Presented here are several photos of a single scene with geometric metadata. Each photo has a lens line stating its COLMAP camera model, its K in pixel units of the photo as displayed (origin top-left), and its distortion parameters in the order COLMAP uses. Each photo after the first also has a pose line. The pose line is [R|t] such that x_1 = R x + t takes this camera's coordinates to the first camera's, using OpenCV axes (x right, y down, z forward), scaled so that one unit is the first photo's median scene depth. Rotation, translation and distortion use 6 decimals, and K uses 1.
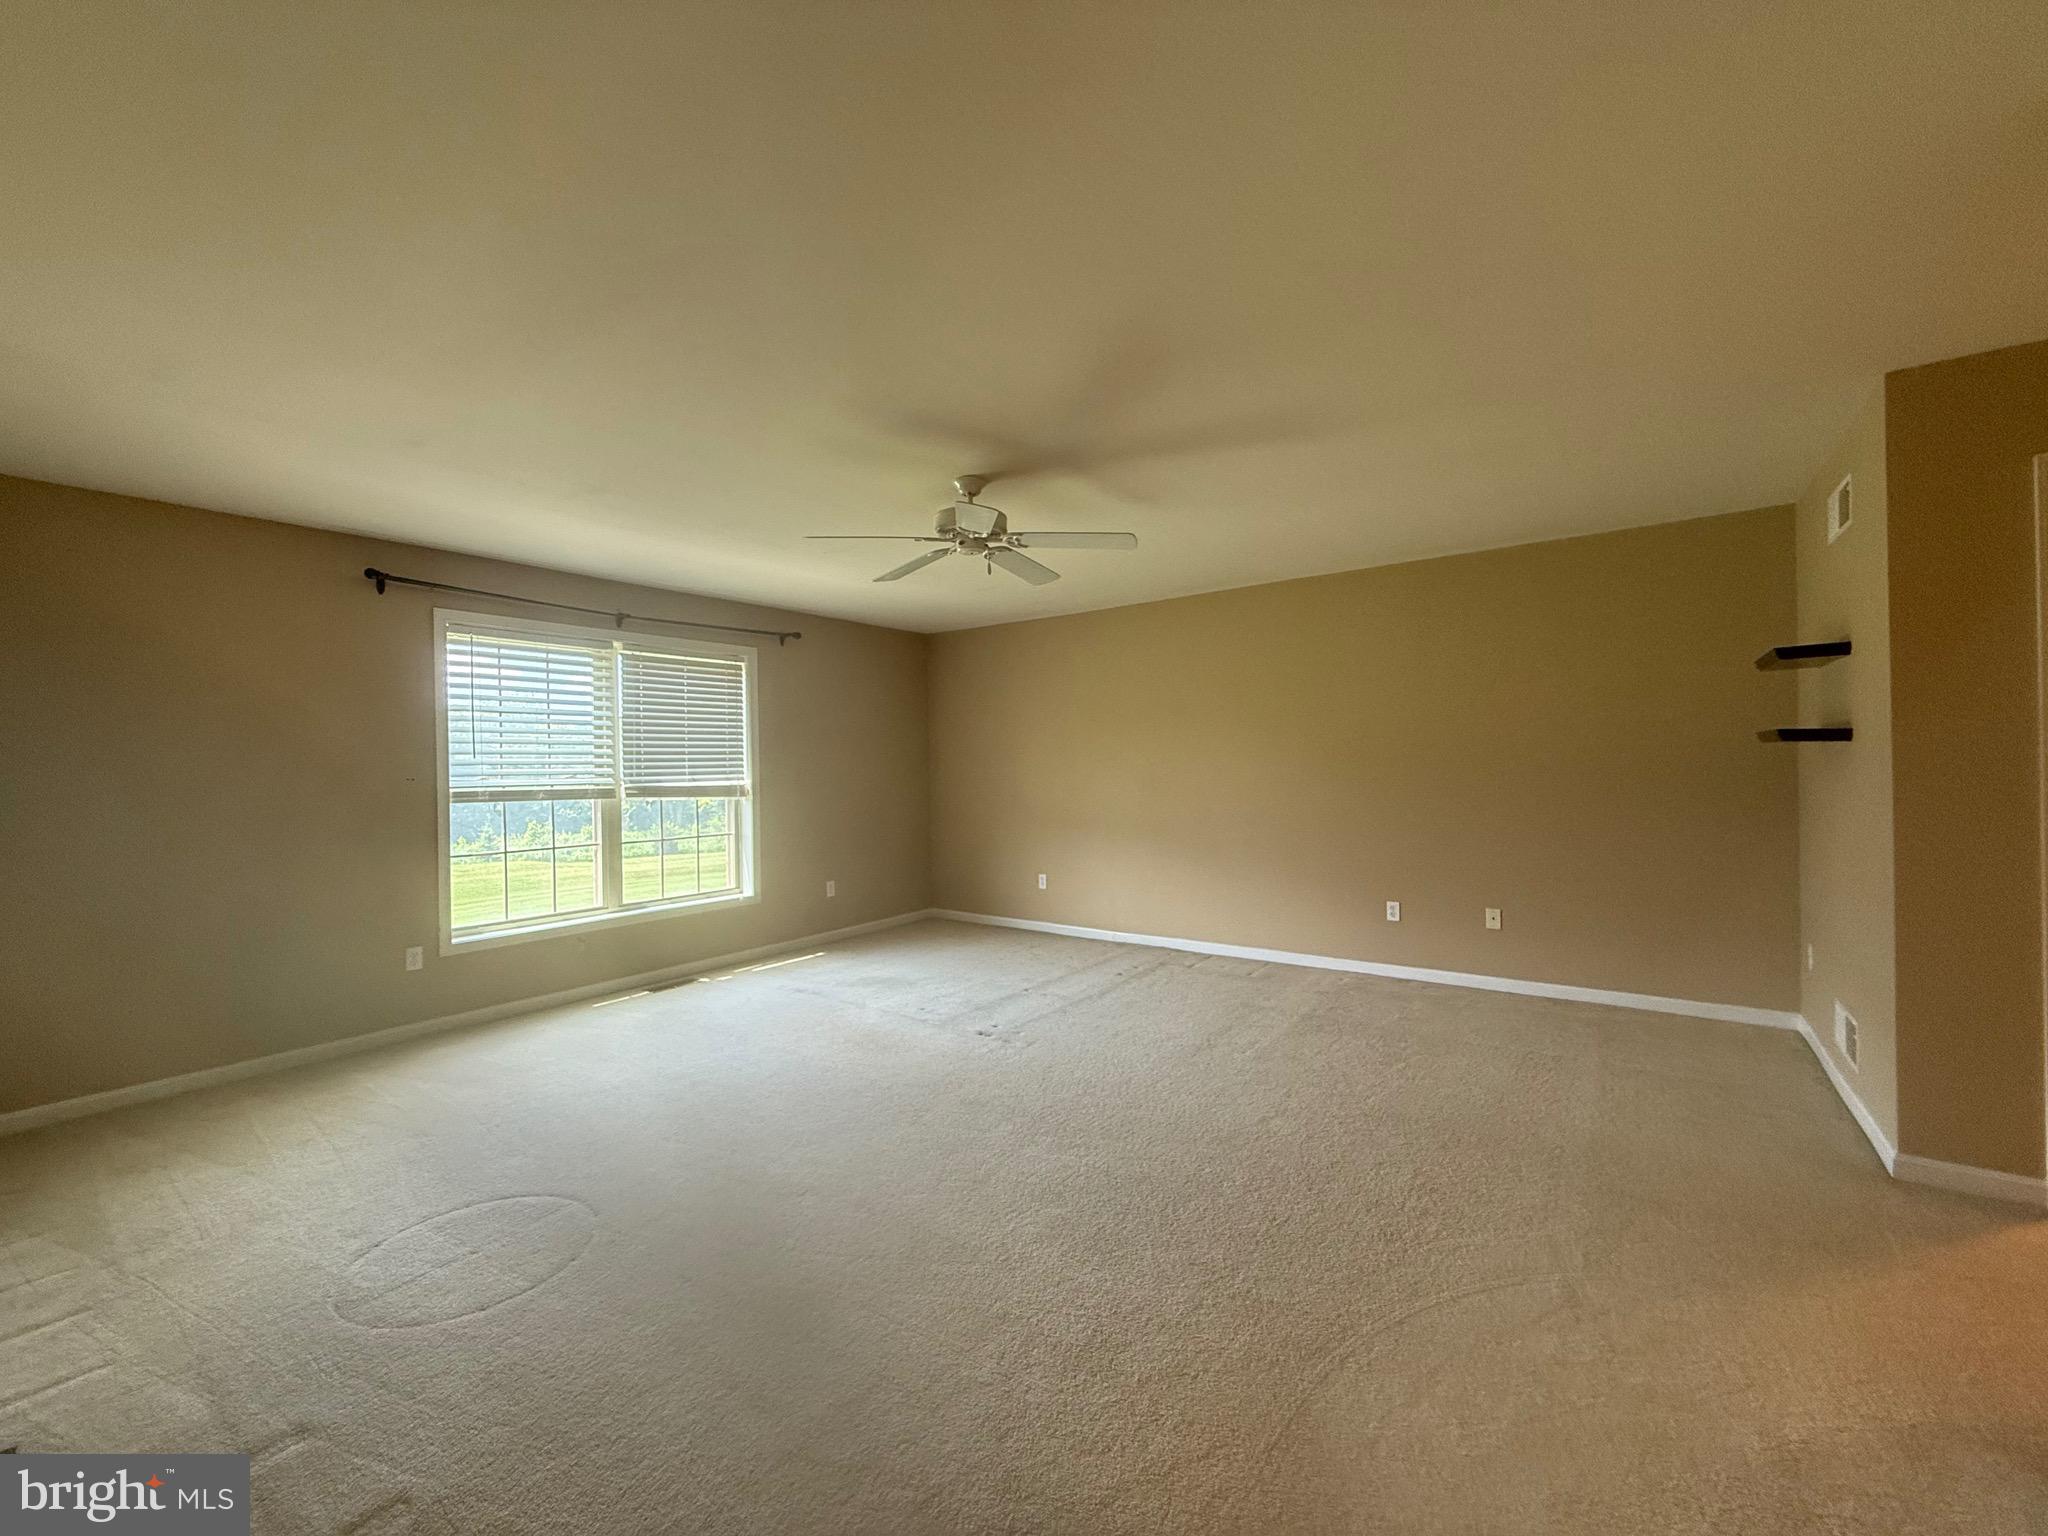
lens RADIAL K [[824.0, 0, 1022.2], [0, 824.0, 763.7], [0, 0, 1]] dist [0.001252, 0.000071]
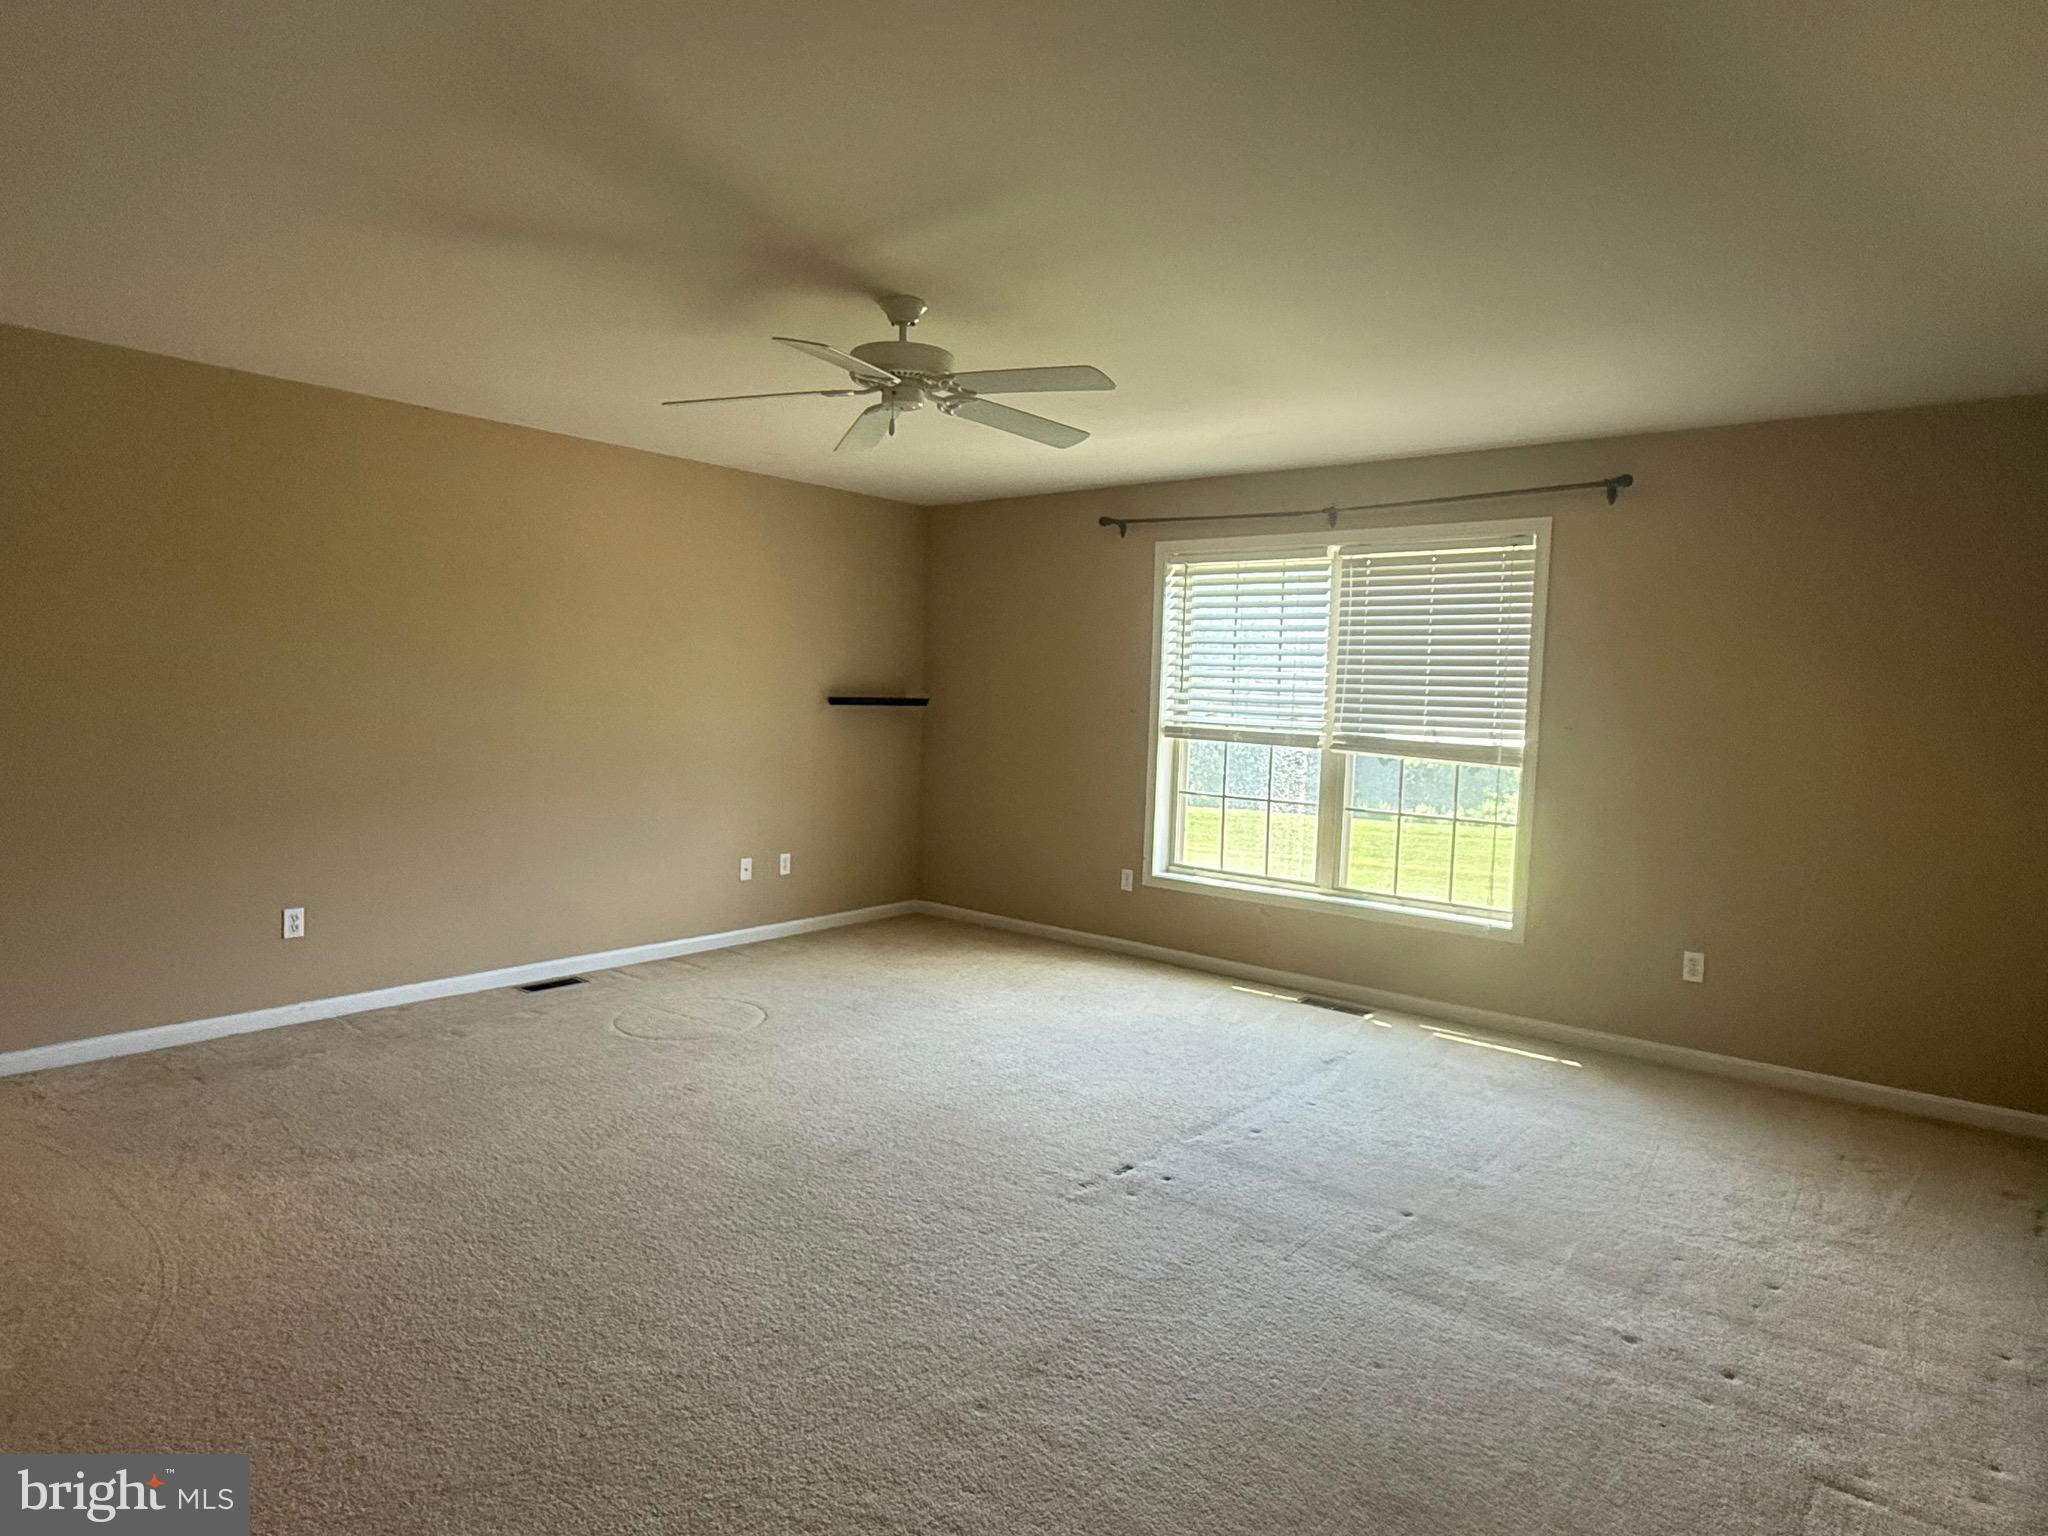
lens RADIAL K [[1182.6, 0, 1026.7], [0, 1182.6, 760.3], [0, 0, 1]] dist [-0.000783, -0.000874]
pose [[-0.057995, 0.074172, -0.995558, 0.639279], [-0.029523, 0.996673, 0.075975, -0.023662], [0.997880, 0.033798, -0.055612, 0.784957]]
